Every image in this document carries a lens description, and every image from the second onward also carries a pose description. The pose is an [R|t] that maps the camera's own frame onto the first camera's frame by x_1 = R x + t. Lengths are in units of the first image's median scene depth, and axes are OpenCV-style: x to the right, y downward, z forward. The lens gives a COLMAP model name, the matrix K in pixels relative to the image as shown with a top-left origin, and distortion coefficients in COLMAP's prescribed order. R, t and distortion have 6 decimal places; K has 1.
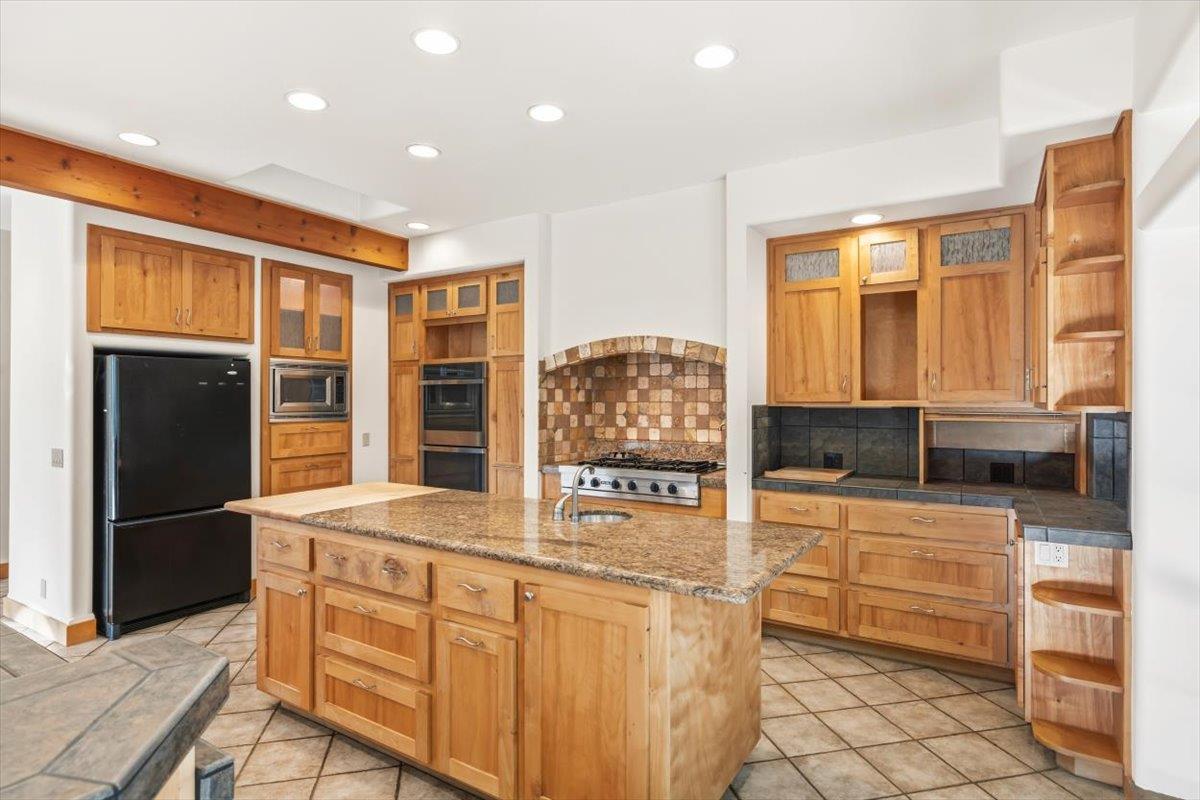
lens RADIAL K [[594.0, 0, 606.7], [0, 594.0, 394.3], [0, 0, 1]] dist [-0.001475, 0.000681]
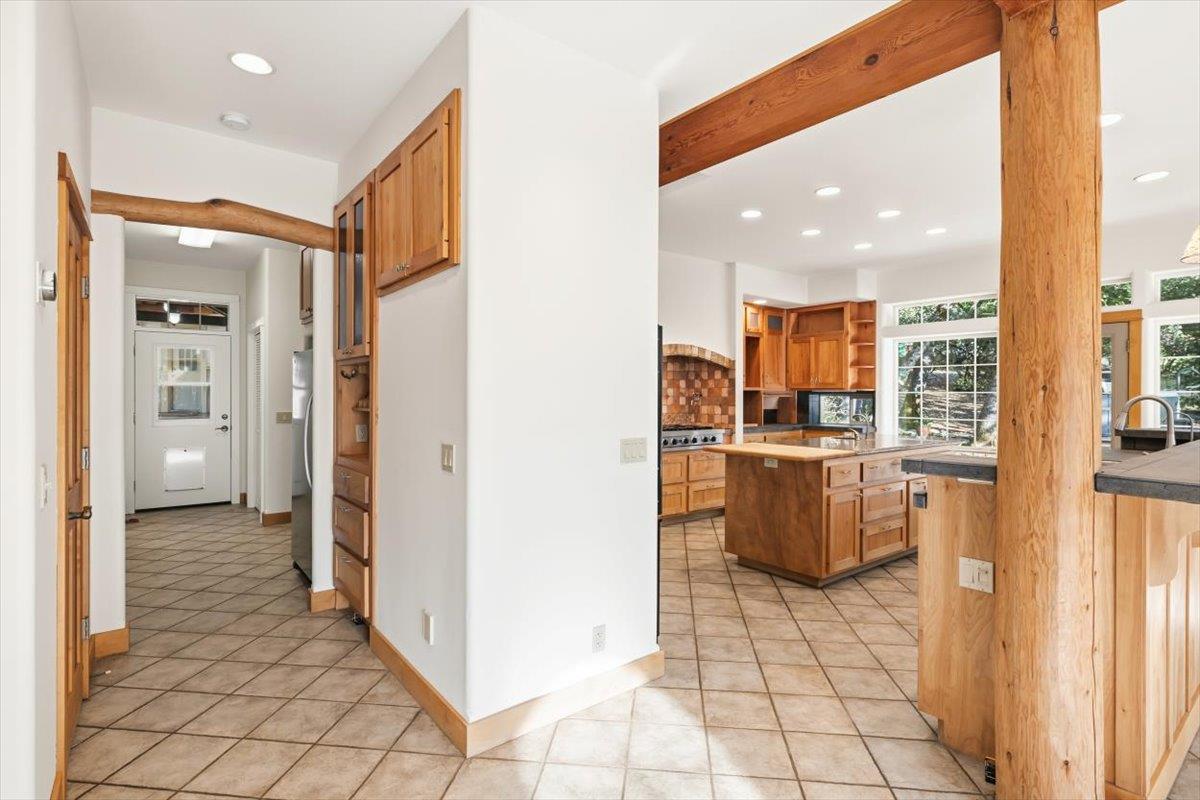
lens RADIAL K [[594.0, 0, 606.7], [0, 594.0, 394.3], [0, 0, 1]] dist [-0.001475, 0.000681]
pose [[0.359094, 0.001672, 0.933300, -1.453695], [-0.007744, 0.999969, 0.001188, 0.029010], [-0.933269, -0.007654, 0.359096, 0.657085]]
